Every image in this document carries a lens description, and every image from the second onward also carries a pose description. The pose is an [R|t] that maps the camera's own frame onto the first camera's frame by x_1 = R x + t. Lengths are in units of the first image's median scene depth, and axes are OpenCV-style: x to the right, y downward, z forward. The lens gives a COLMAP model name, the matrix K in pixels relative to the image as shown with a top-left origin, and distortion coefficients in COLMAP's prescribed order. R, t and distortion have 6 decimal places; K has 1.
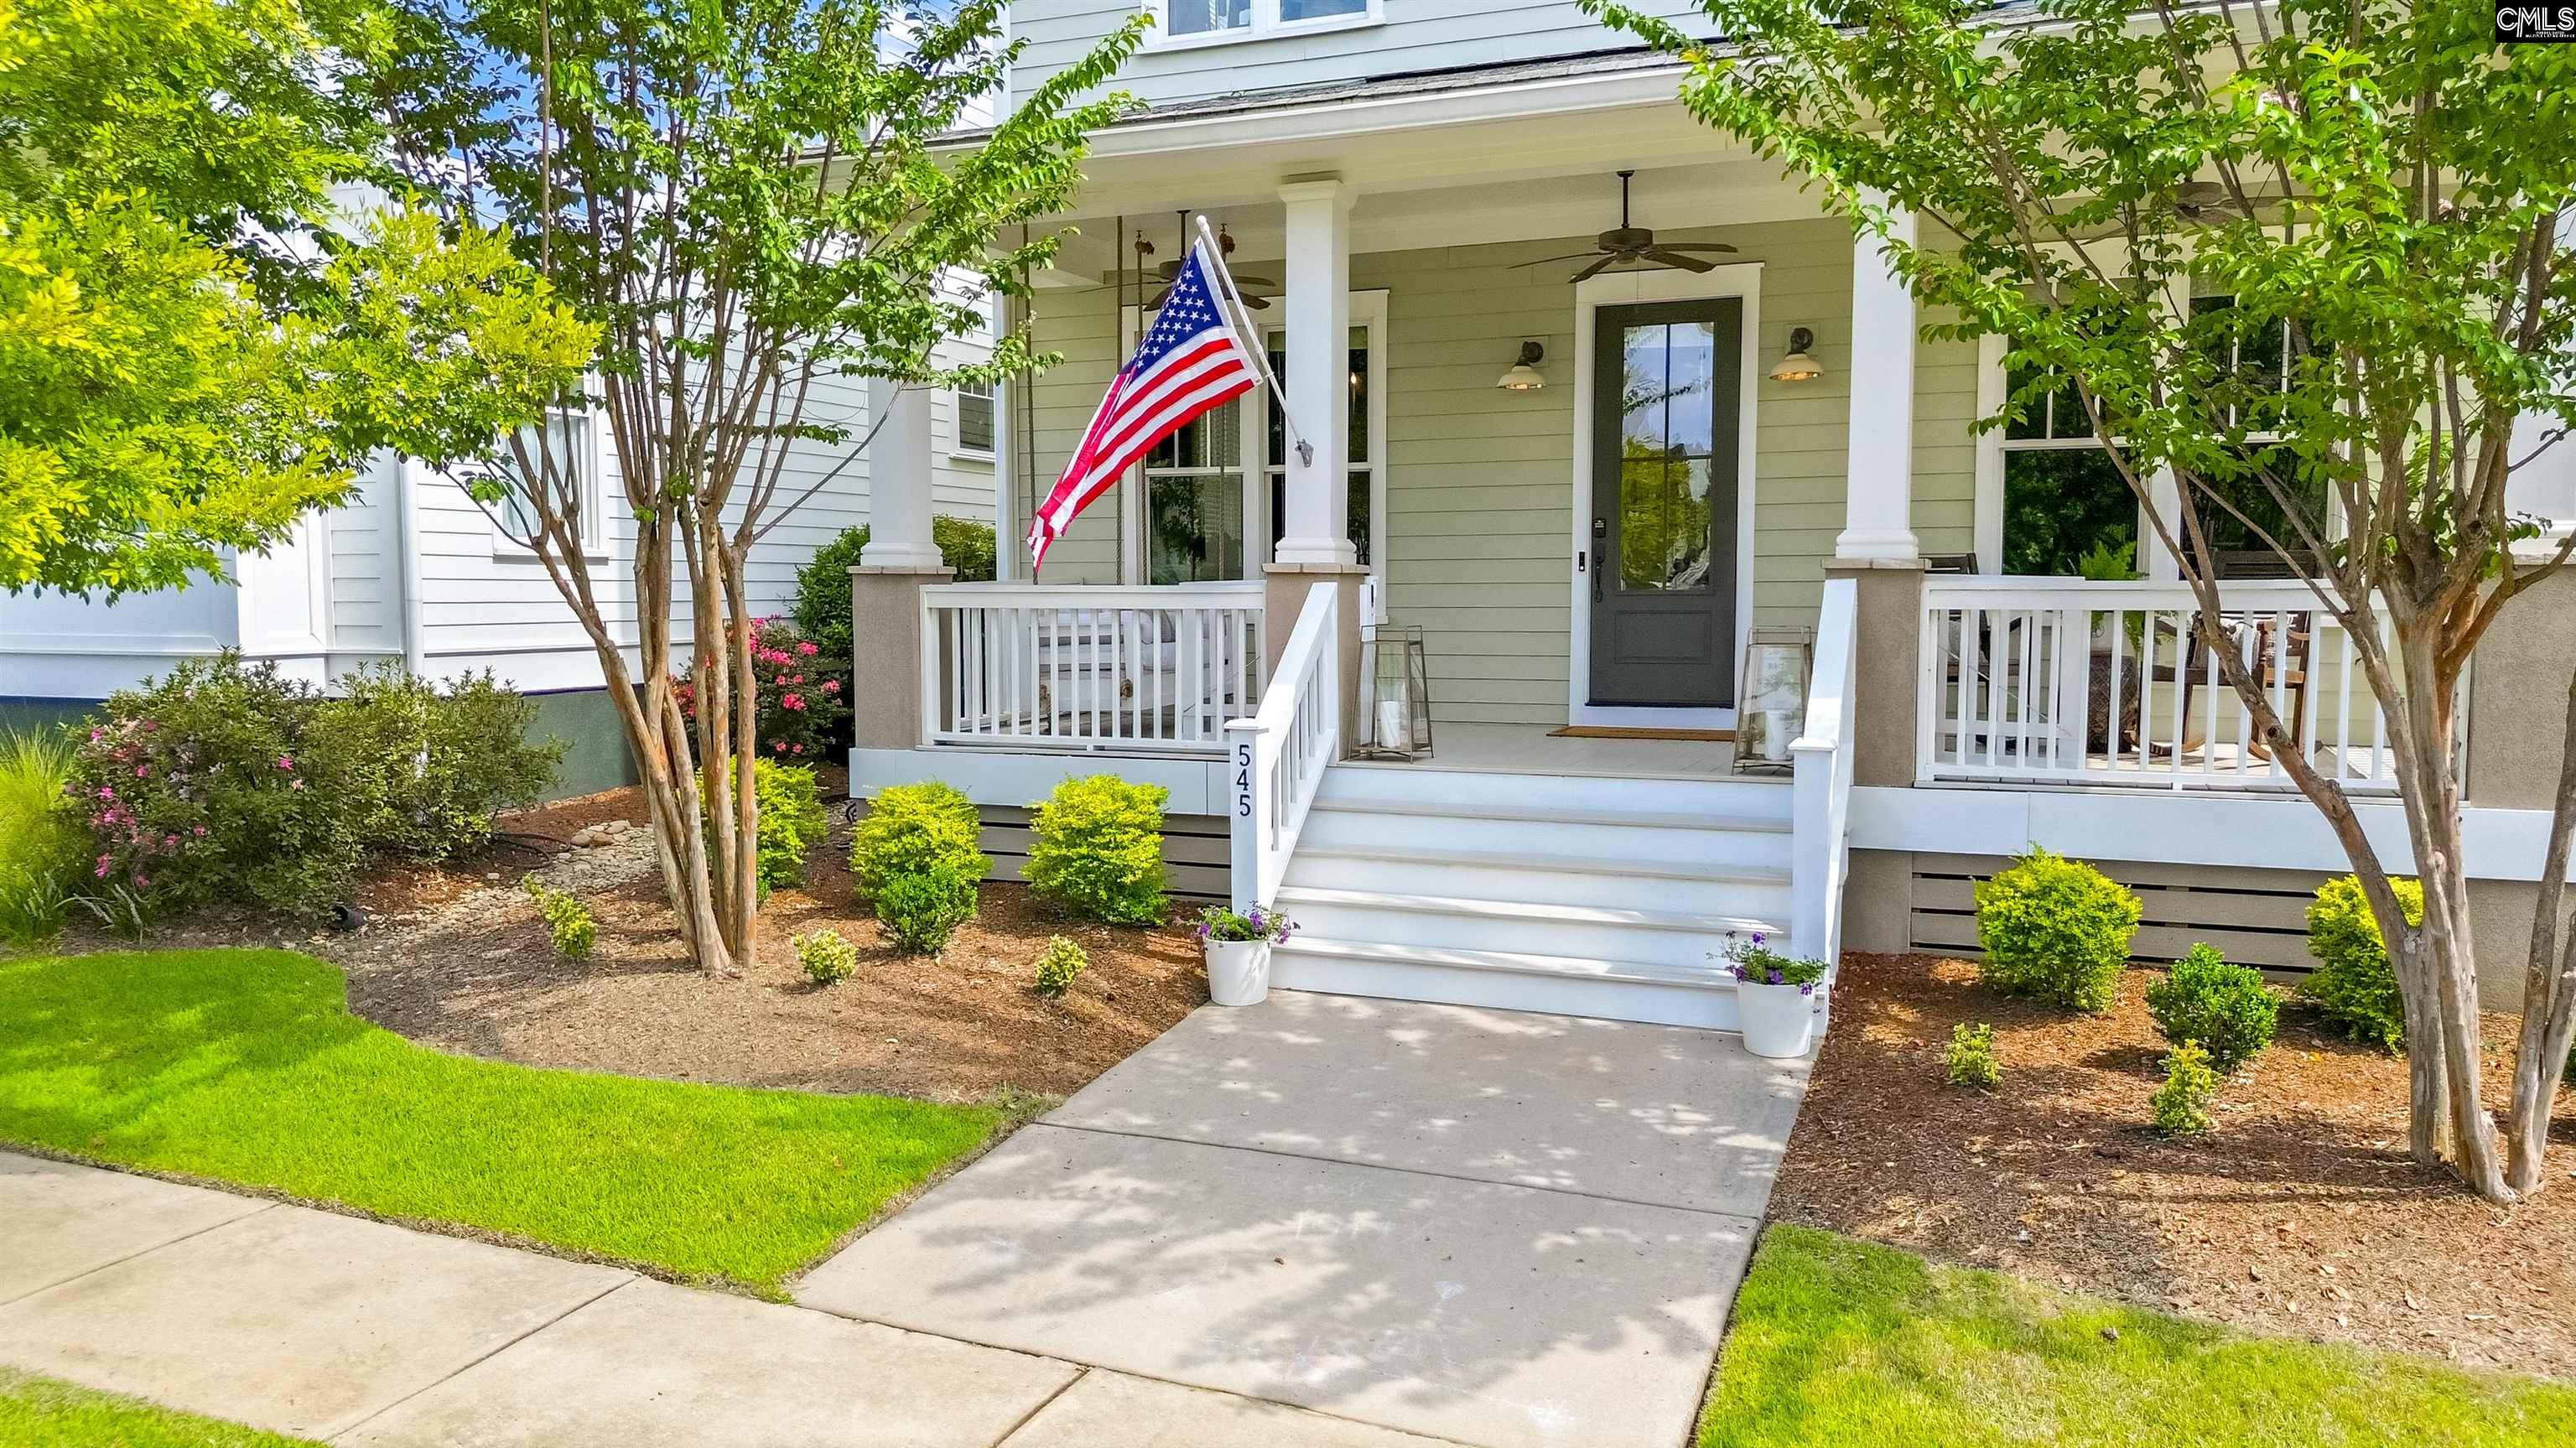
lens RADIAL K [[1860.6, 0, 1289.6], [0, 1860.6, 732.1], [0, 0, 1]] dist [0.127979, -0.164786]
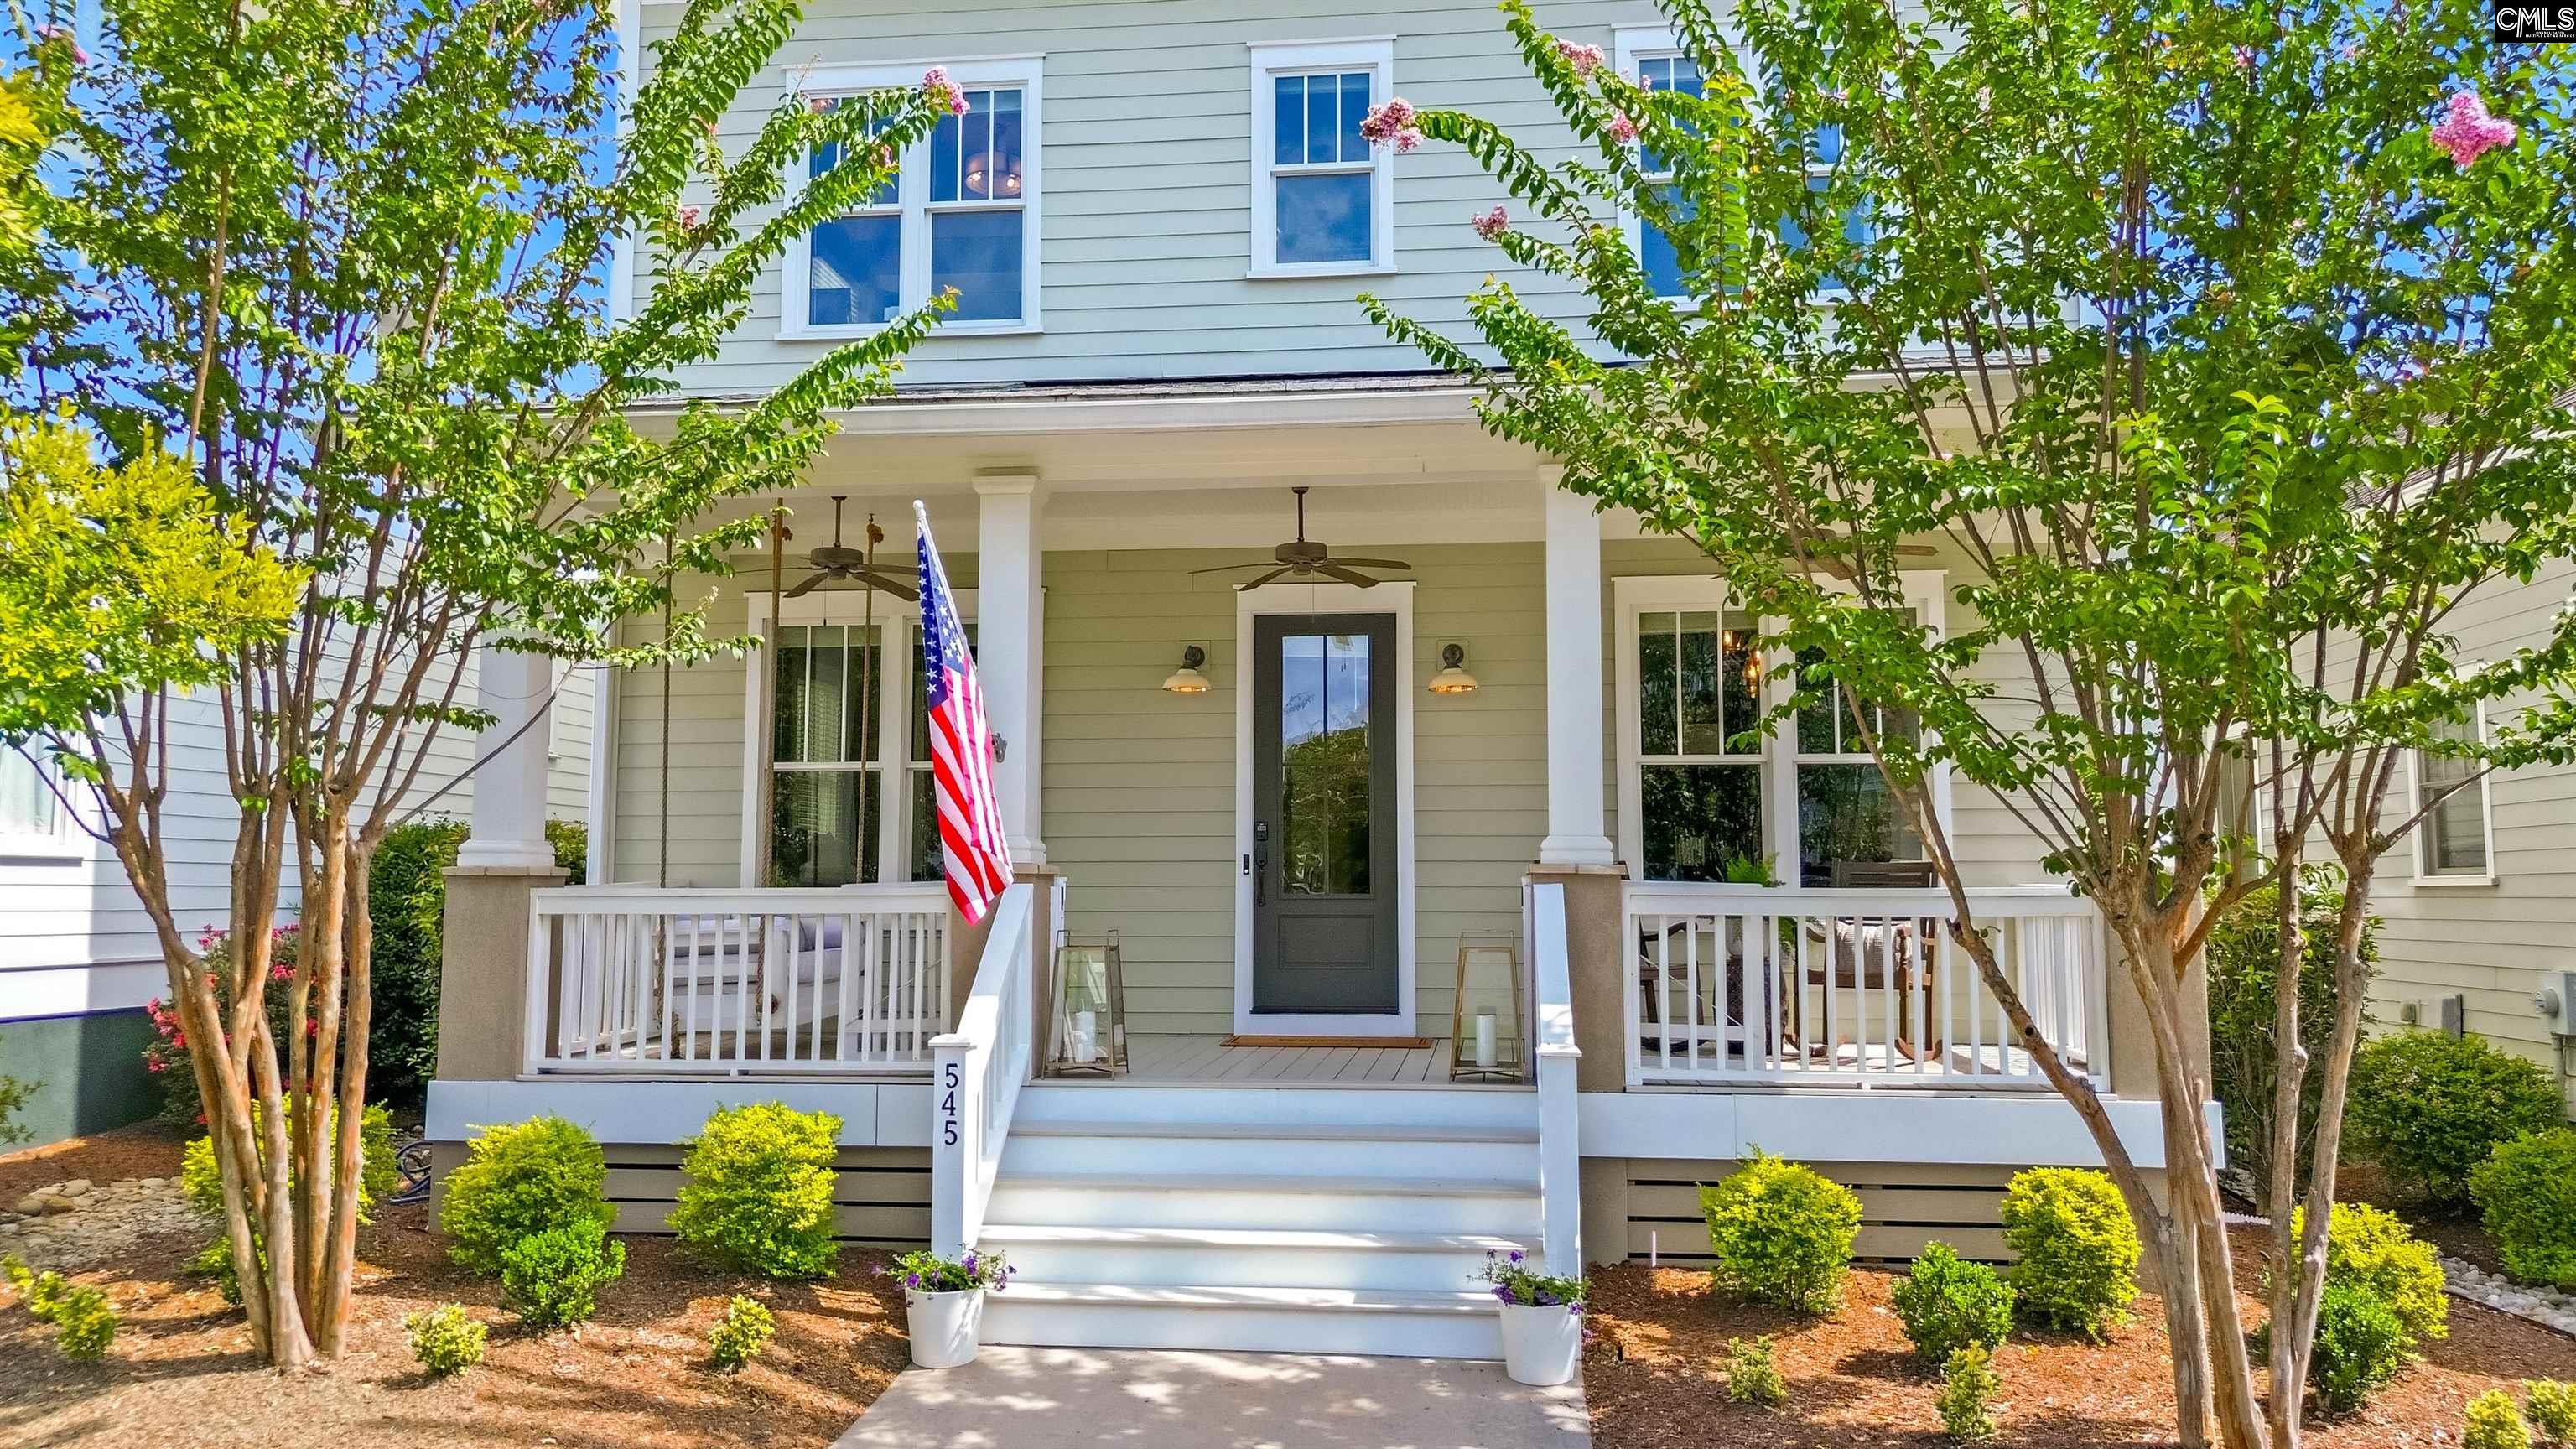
lens RADIAL K [[1882.3, 0, 1287.5], [0, 1882.3, 696.5], [0, 0, 1]] dist [0.052266, -0.039886]
pose [[0.962705, 0.030276, 0.268853, -0.118782], [0.018894, 0.983769, -0.178441, -0.002044], [-0.269892, 0.176866, 0.946508, 0.053972]]
